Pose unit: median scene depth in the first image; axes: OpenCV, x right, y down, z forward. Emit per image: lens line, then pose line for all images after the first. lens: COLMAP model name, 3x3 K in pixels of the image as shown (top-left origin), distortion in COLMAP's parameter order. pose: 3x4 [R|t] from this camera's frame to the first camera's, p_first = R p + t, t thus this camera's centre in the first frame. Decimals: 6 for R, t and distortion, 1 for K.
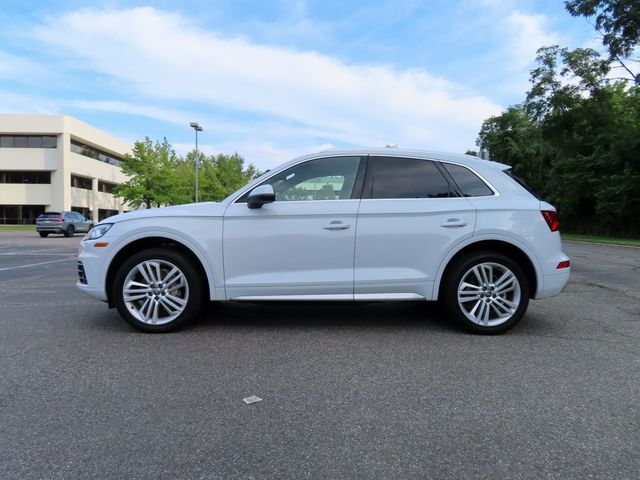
lens RADIAL K [[456.0, 0, 306.4], [0, 456.0, 277.2], [0, 0, 1]] dist [-0.017665, 0.009439]
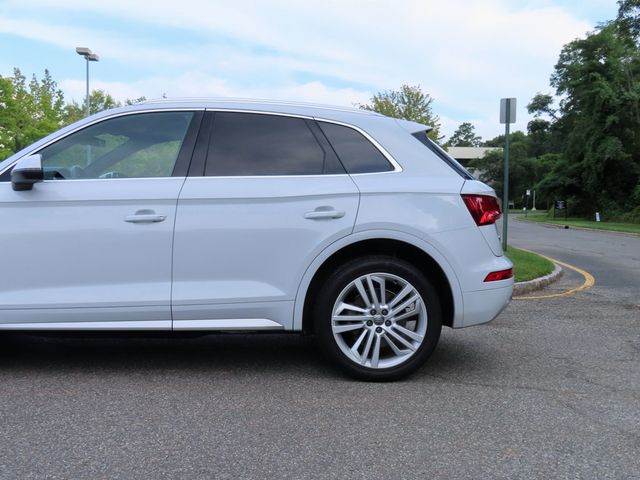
lens RADIAL K [[734.1, 0, 305.5], [0, 734.1, 299.1], [0, 0, 1]] dist [-0.000092, 0.000000]
pose [[0.999845, -0.000089, 0.017581, 0.274031], [0.000022, 0.999993, 0.003783, 0.002228], [-0.017581, -0.003782, 0.999838, -0.068045]]
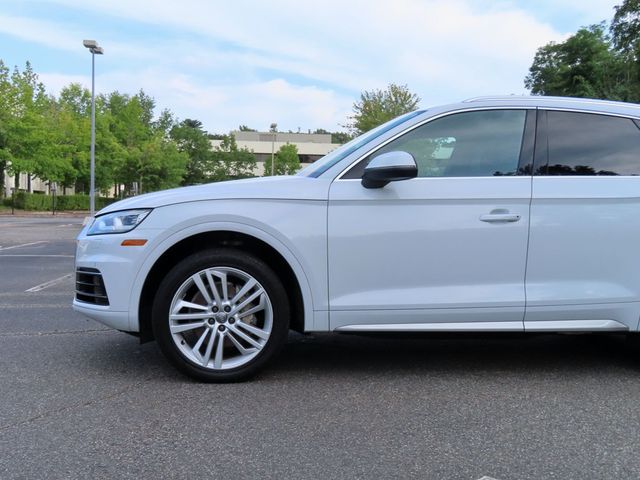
lens RADIAL K [[734.1, 0, 296.0], [0, 734.1, 296.3], [0, 0, 1]] dist [-0.000092, 0.000000]
pose [[0.997344, 0.002983, 0.072773, -0.293973], [-0.003231, 0.999989, 0.003291, -0.001301], [-0.072763, -0.003517, 0.997343, -0.024172]]
